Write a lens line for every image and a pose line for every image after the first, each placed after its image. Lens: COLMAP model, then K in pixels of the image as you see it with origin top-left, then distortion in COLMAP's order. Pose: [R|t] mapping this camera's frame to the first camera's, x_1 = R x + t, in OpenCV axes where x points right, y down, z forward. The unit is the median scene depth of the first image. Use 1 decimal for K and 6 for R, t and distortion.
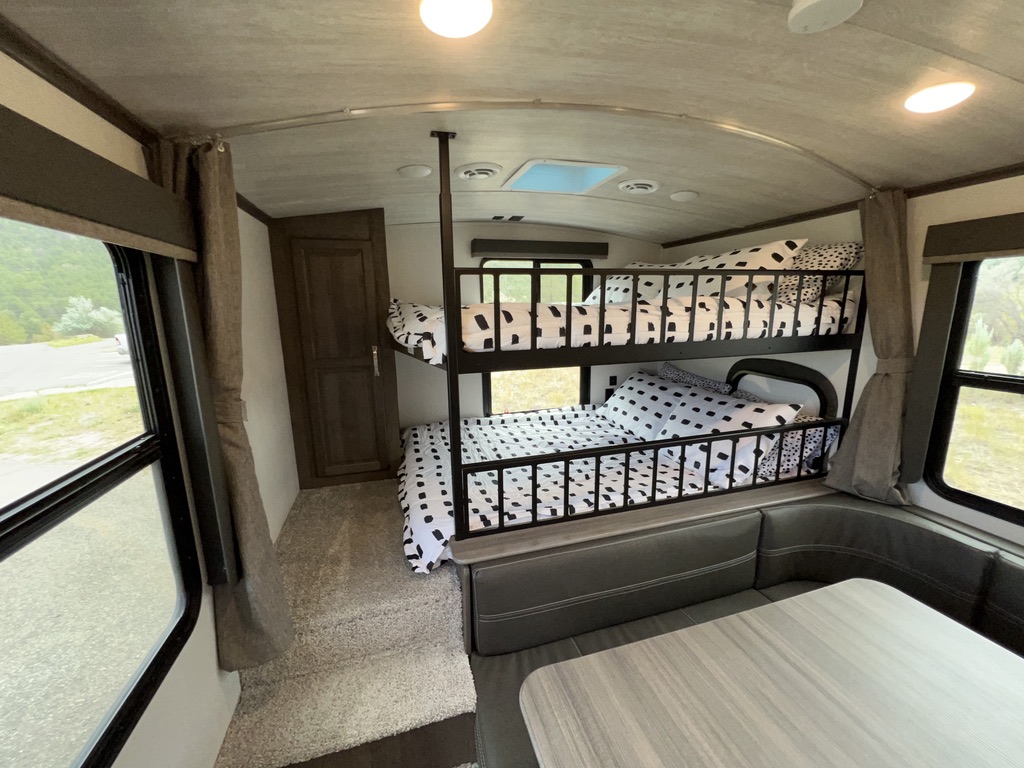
lens RADIAL K [[408.5, 0, 510.8], [0, 408.5, 382.8], [0, 0, 1]] dist [0.000529, -0.000113]
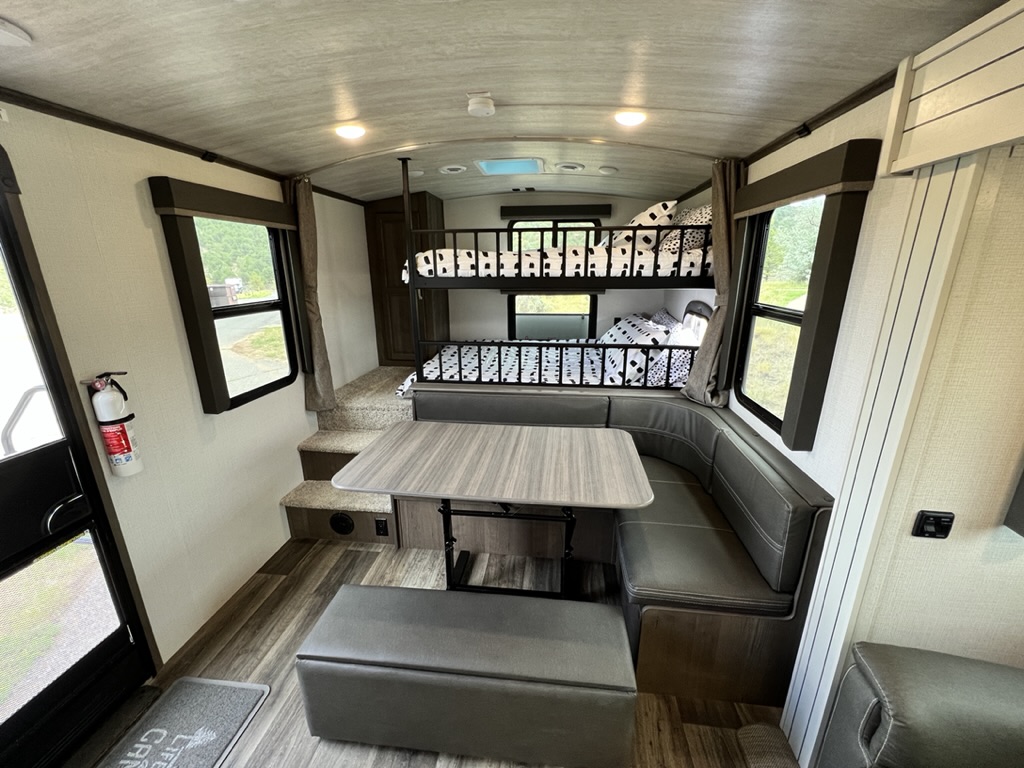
lens RADIAL K [[415.5, 0, 513.1], [0, 415.5, 385.0], [0, 0, 1]] dist [0.001178, 0.000065]
pose [[0.920168, 0.118936, -0.373022, 0.872608], [-0.084075, 0.990542, 0.108433, 0.143213], [0.382391, -0.068415, 0.921464, -0.510680]]
